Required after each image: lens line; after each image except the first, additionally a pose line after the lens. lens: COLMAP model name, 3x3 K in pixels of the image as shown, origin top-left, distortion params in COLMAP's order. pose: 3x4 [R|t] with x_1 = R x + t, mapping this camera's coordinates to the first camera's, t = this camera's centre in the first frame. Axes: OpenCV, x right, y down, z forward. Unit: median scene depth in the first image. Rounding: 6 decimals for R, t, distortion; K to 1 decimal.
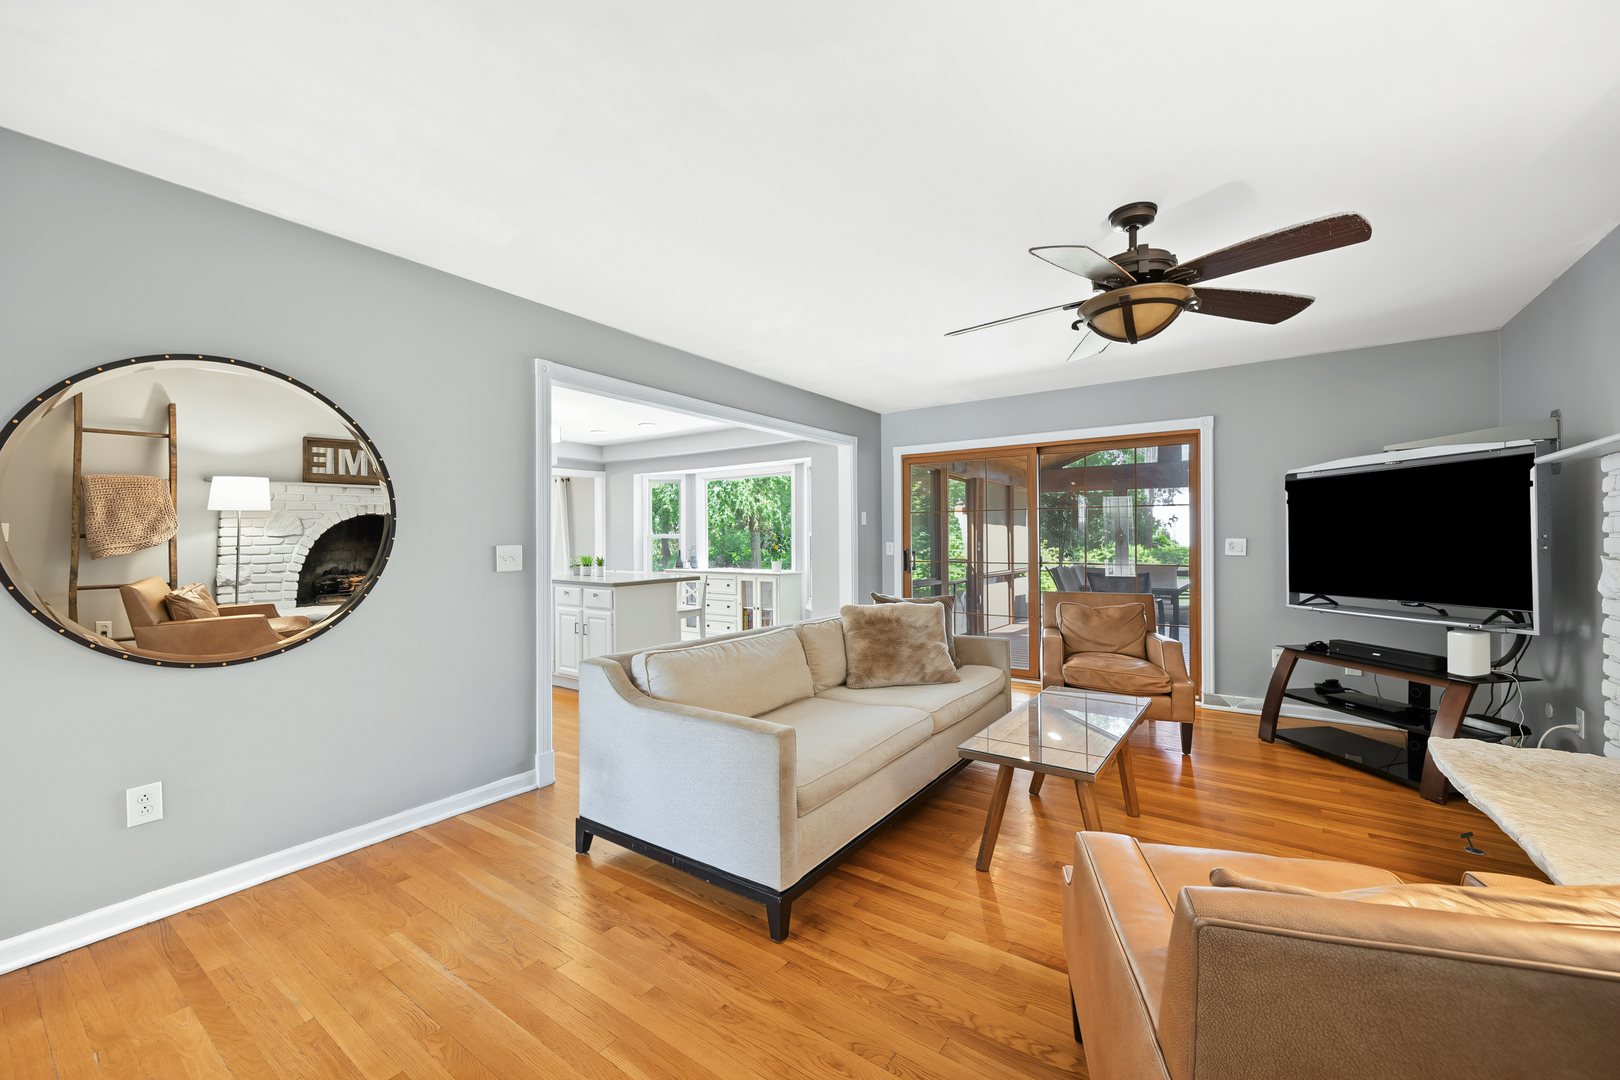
lens RADIAL K [[641.0, 0, 818.6], [0, 641.0, 542.4], [0, 0, 1]] dist [0.001897, 0.000138]
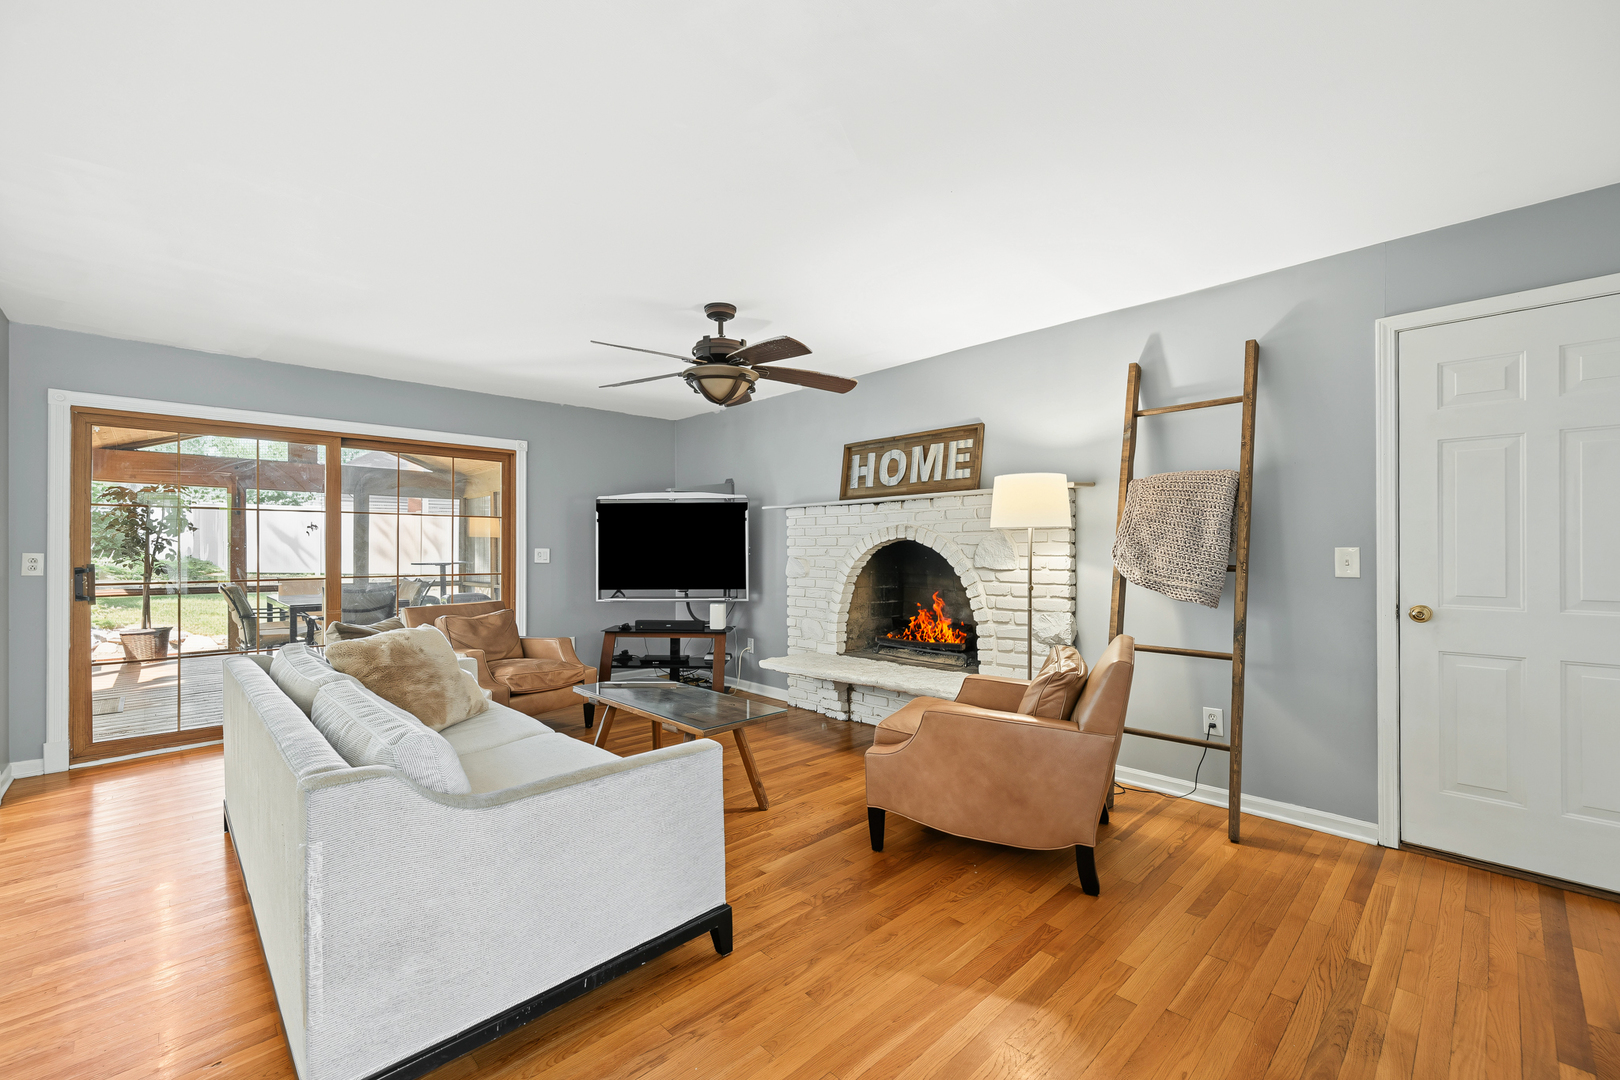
lens RADIAL K [[641.0, 0, 819.8], [0, 641.0, 542.1], [0, 0, 1]] dist [0.001897, 0.000138]
pose [[0.194921, 0.013506, 0.980726, -0.623996], [0.003710, 0.999888, -0.014507, 0.002032], [-0.980812, 0.006466, 0.194849, 0.409612]]
